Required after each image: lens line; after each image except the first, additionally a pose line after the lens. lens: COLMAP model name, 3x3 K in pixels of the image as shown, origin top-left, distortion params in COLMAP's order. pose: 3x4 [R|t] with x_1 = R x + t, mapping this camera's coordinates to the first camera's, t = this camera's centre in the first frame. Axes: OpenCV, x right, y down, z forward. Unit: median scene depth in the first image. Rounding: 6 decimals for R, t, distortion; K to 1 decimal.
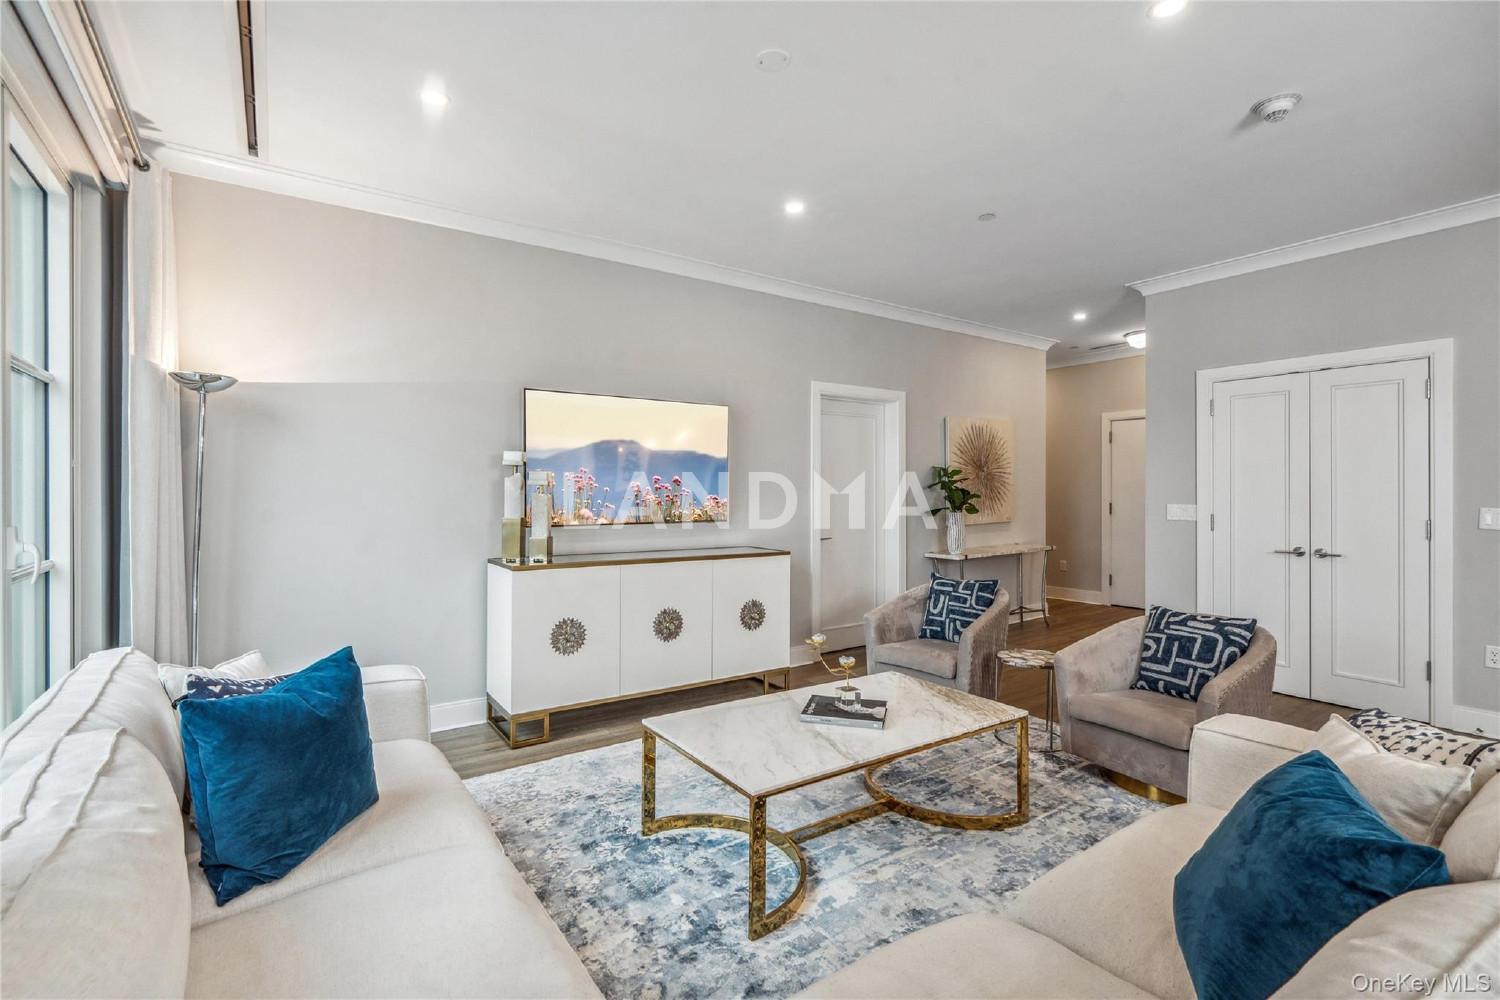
lens RADIAL K [[687.6, 0, 754.4], [0, 687.6, 485.7], [0, 0, 1]] dist [-0.001996, 0.000383]
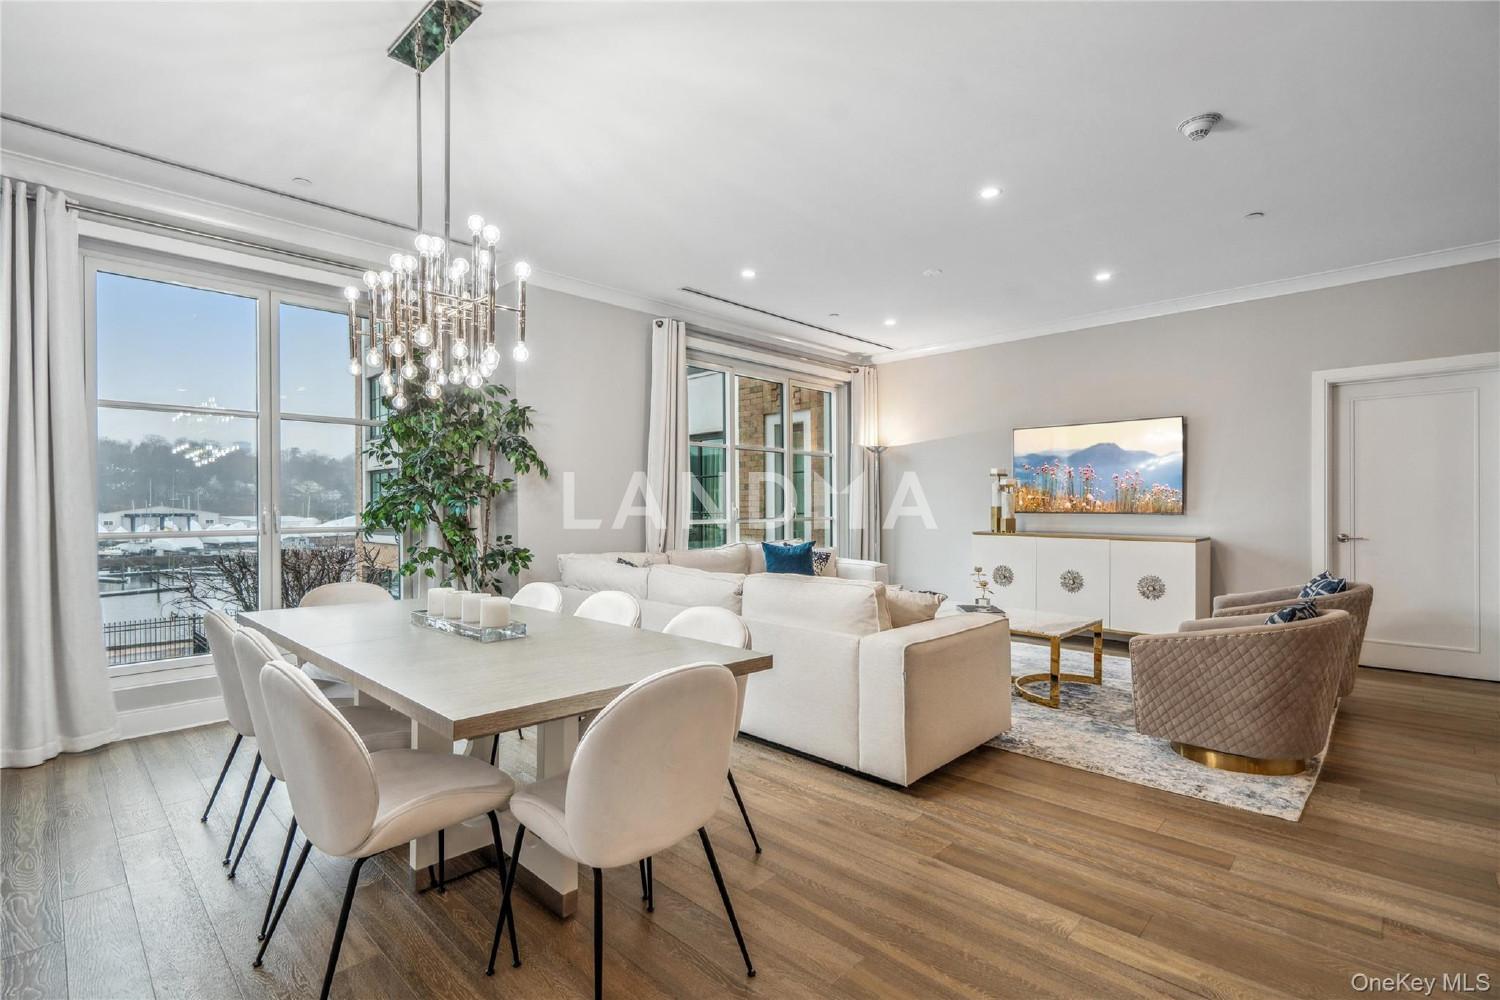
lens RADIAL K [[689.1, 0, 745.1], [0, 689.1, 508.1], [0, 0, 1]] dist [-0.001379, 0.000904]
pose [[0.178321, 0.004137, -0.983964, 1.113711], [0.013166, 0.999892, 0.006590, 0.026794], [0.983884, -0.014130, 0.178247, 0.057481]]
